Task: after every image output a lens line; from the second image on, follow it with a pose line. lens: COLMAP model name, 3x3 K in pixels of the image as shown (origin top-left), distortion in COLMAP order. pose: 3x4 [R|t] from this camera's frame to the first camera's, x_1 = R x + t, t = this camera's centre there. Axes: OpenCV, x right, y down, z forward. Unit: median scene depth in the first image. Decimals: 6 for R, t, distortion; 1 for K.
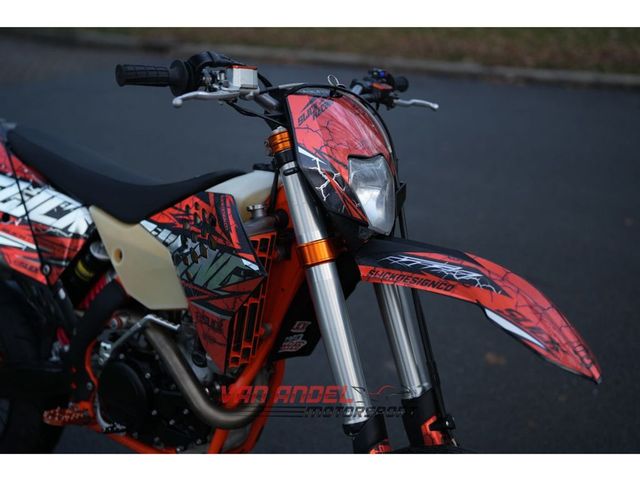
lens RADIAL K [[928.4, 0, 316.6], [0, 928.4, 237.1], [0, 0, 1]] dist [0.137144, 0.000000]
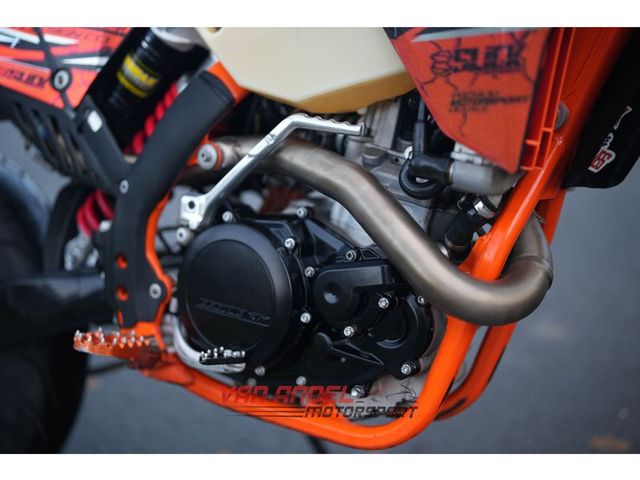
lens RADIAL K [[928.4, 0, 324.0], [0, 928.4, 243.0], [0, 0, 1]] dist [0.137144, 0.000000]
pose [[0.996353, -0.027759, 0.080686, -0.189264], [0.034826, 0.995553, -0.087533, 0.179510], [-0.077897, 0.090023, 0.992889, 0.480486]]
